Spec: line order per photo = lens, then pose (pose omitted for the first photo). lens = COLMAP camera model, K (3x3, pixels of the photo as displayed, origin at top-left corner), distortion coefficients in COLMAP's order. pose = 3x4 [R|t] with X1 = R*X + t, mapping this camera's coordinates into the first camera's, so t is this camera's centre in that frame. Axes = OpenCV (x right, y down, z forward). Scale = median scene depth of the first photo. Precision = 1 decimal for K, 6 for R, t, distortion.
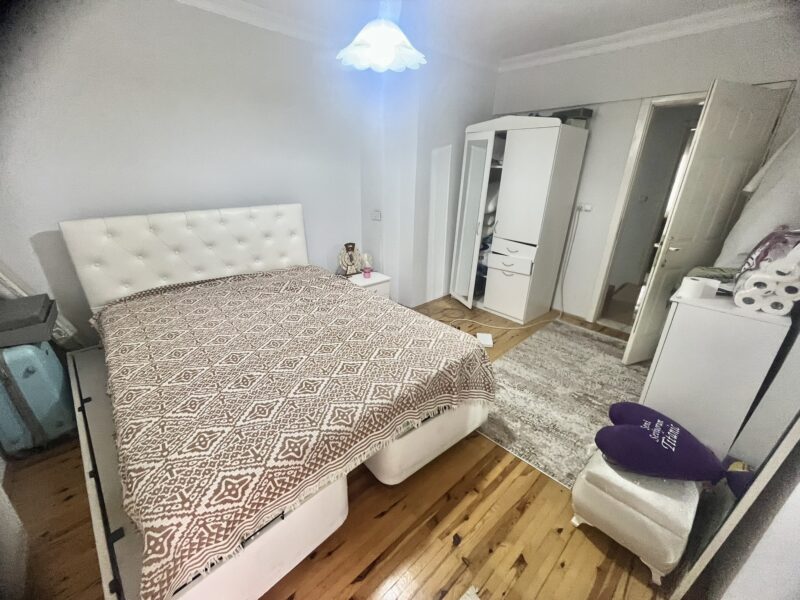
lens RADIAL K [[326.3, 0, 400.7], [0, 326.3, 301.9], [0, 0, 1]] dist [-0.001981, -0.000006]
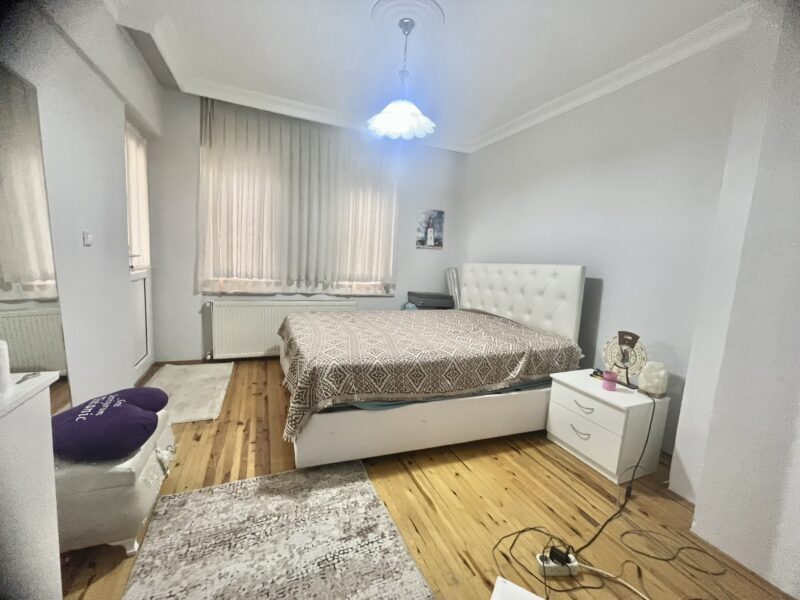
lens RADIAL K [[326.3, 0, 400.3], [0, 326.3, 299.9], [0, 0, 1]] dist [-0.001981, -0.000006]
pose [[-0.338635, 0.079008, -0.937595, 0.902811], [-0.409562, 0.884739, 0.222478, -0.309289], [0.847104, 0.459342, -0.267244, 1.217729]]
